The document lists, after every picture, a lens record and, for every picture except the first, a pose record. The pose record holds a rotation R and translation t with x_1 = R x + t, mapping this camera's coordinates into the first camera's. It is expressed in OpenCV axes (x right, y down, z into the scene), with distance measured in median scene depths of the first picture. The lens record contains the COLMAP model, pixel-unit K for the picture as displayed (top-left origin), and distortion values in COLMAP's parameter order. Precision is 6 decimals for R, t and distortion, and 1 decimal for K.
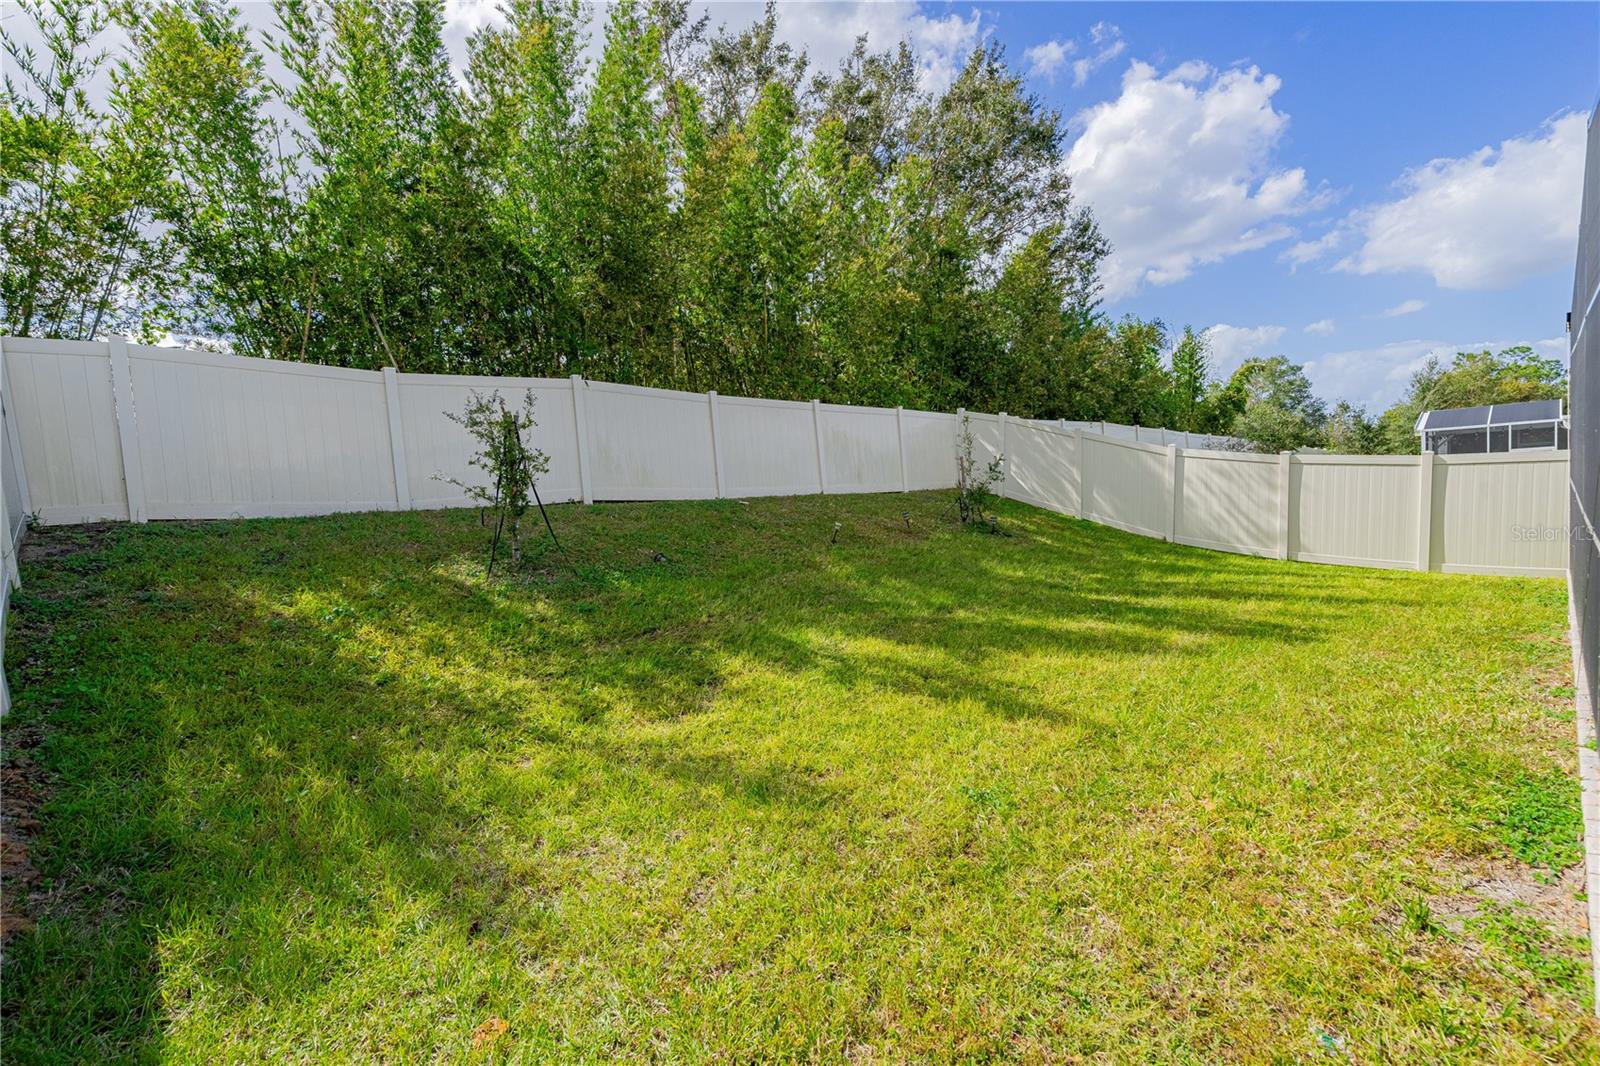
lens RADIAL K [[721.1, 0, 807.8], [0, 721.1, 529.7], [0, 0, 1]] dist [-0.004354, 0.001474]
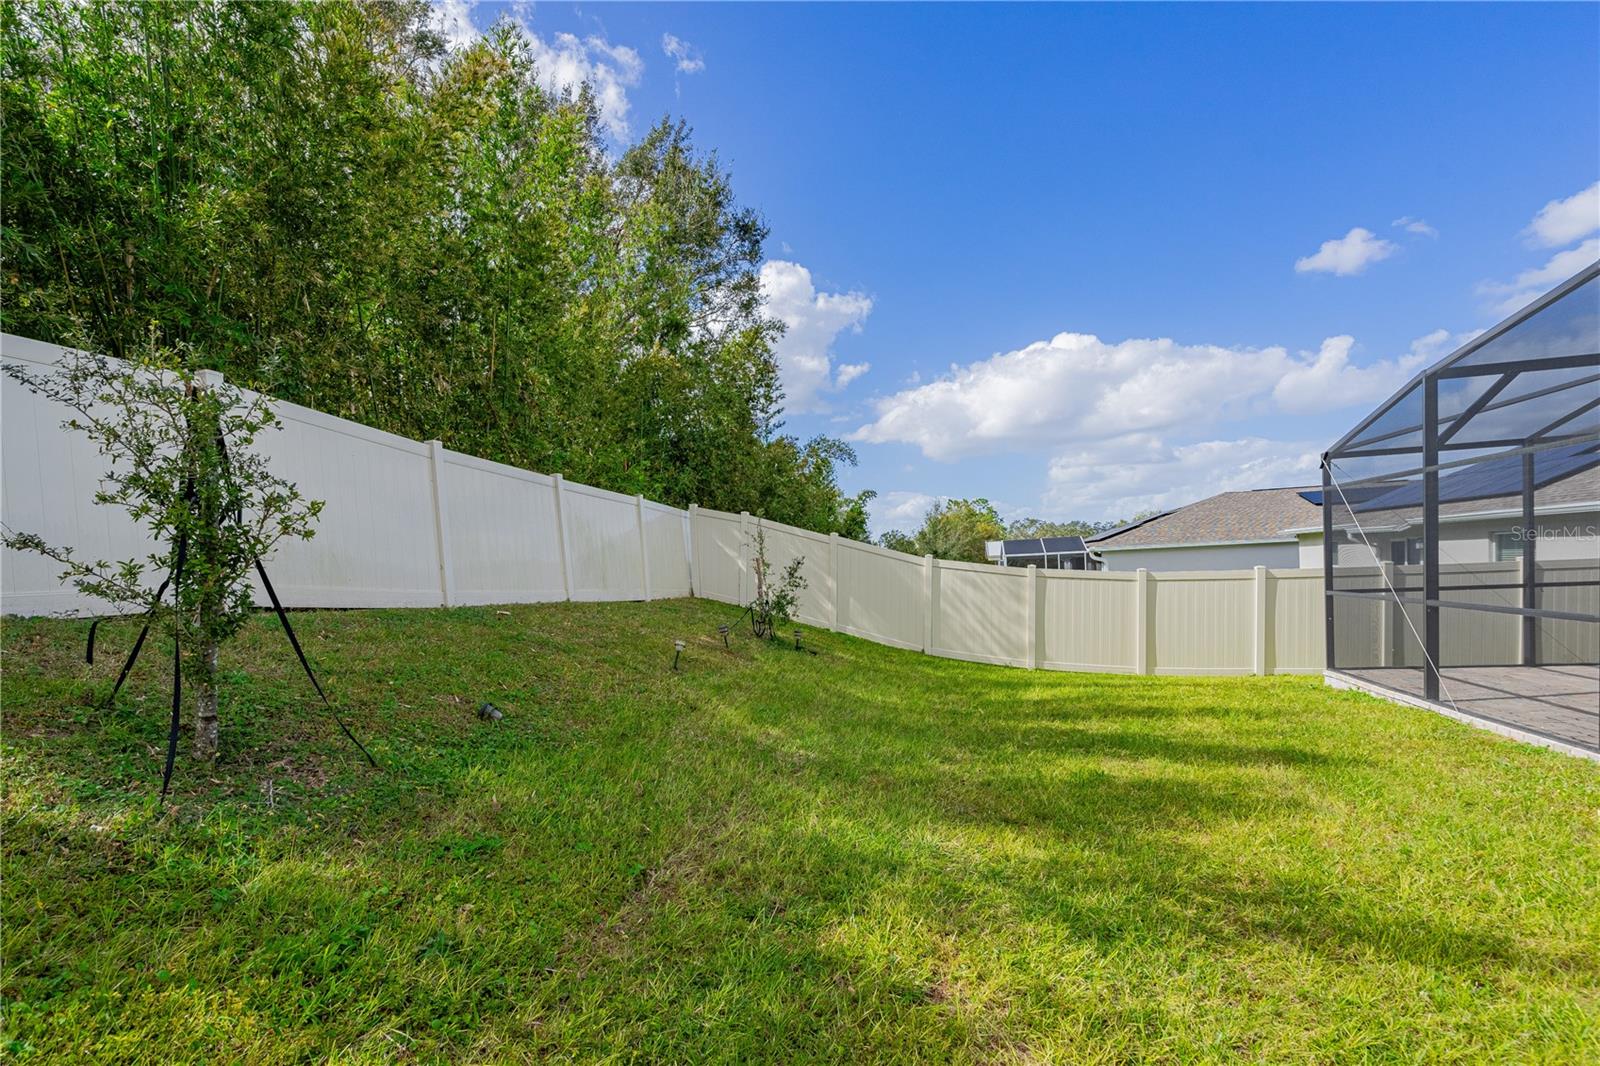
lens RADIAL K [[721.1, 0, 725.0], [0, 721.1, 588.5], [0, 0, 1]] dist [-0.004354, 0.001474]
pose [[0.848760, 0.023395, 0.528260, -0.253561], [0.017205, 0.997270, -0.071809, -0.008817], [-0.528498, 0.070037, 0.846041, 0.335006]]
